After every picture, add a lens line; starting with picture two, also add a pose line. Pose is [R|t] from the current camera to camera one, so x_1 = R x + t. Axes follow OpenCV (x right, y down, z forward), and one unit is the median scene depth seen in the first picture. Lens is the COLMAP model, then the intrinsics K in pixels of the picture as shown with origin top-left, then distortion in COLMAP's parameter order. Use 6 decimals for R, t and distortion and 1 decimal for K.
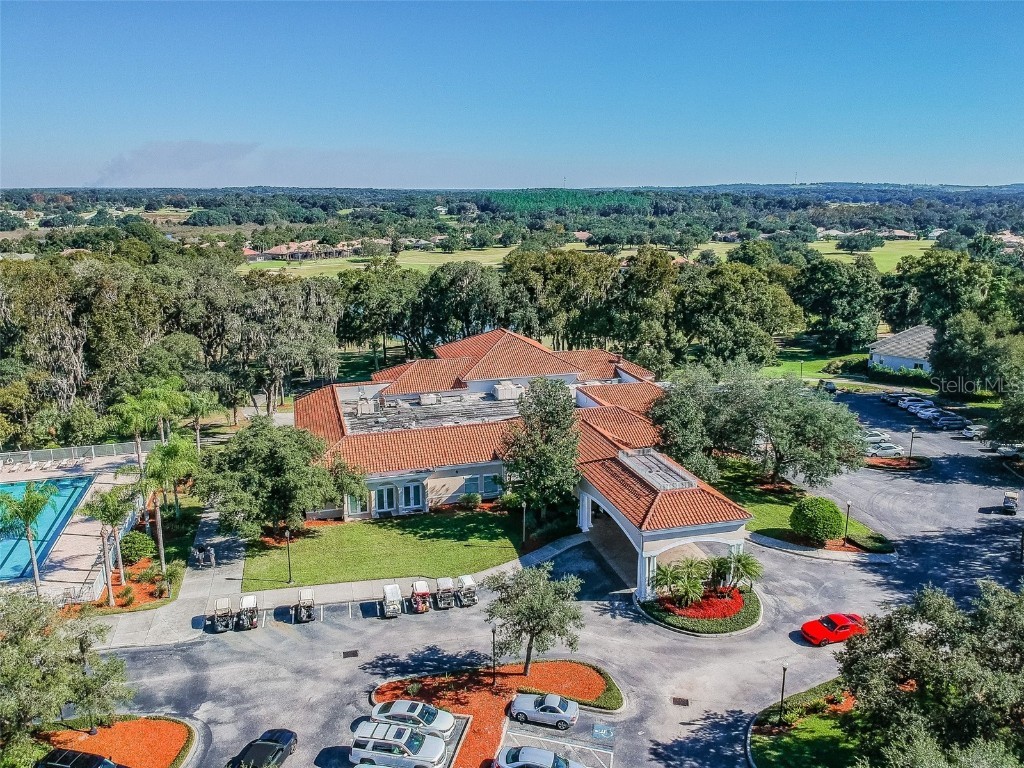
lens RADIAL K [[764.0, 0, 512.0], [0, 764.0, 384.0], [0, 0, 1]] dist [0.121532, -0.205345]
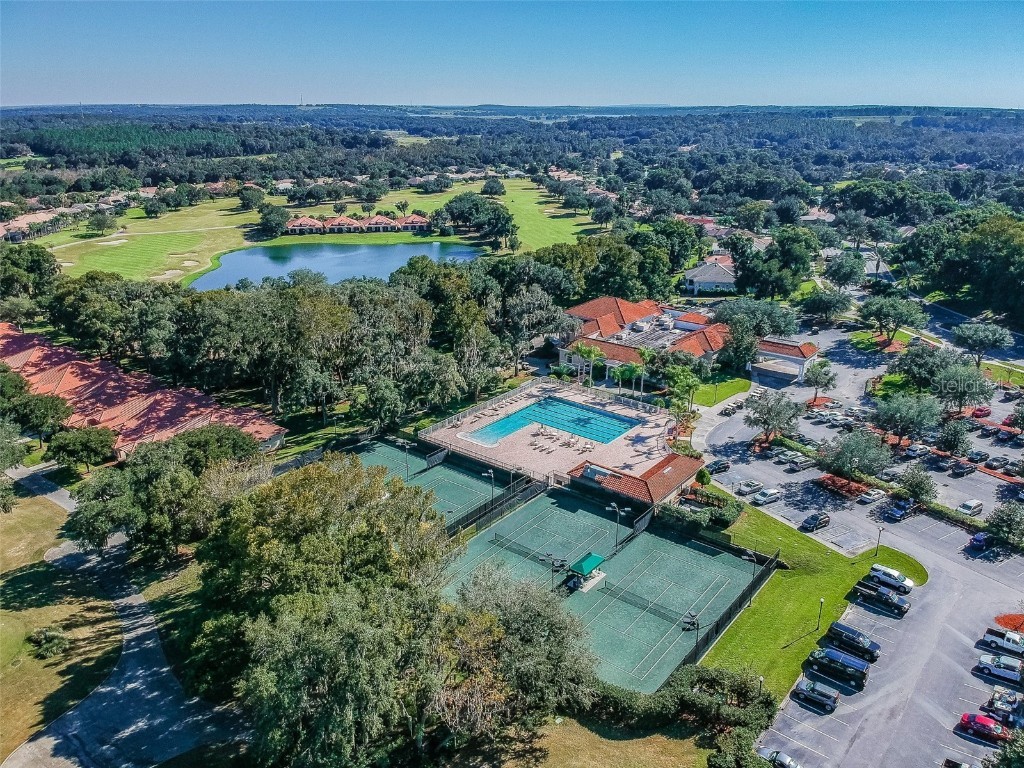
lens RADIAL K [[776.3, 0, 512.0], [0, 776.3, 384.0], [0, 0, 1]] dist [0.067868, -0.105802]
pose [[0.810991, -0.200037, 0.549798, -1.546901], [0.145915, 0.979193, 0.141031, -0.195233], [-0.566570, -0.034151, 0.823305, -0.555912]]
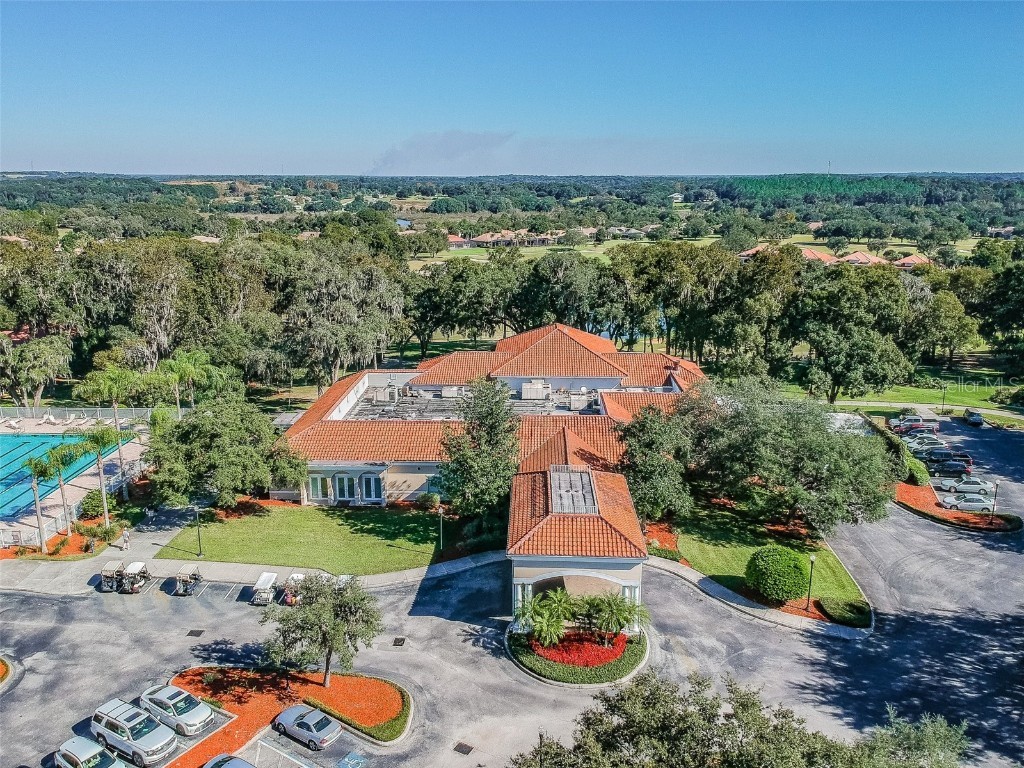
lens RADIAL K [[785.9, 0, 512.0], [0, 785.9, 384.0], [0, 0, 1]] dist [0.113585, -0.185495]
pose [[0.950234, 0.079574, -0.301203, 0.269831], [-0.076972, 0.996822, 0.020516, -0.017204], [0.301878, 0.003689, 0.953339, 0.072461]]
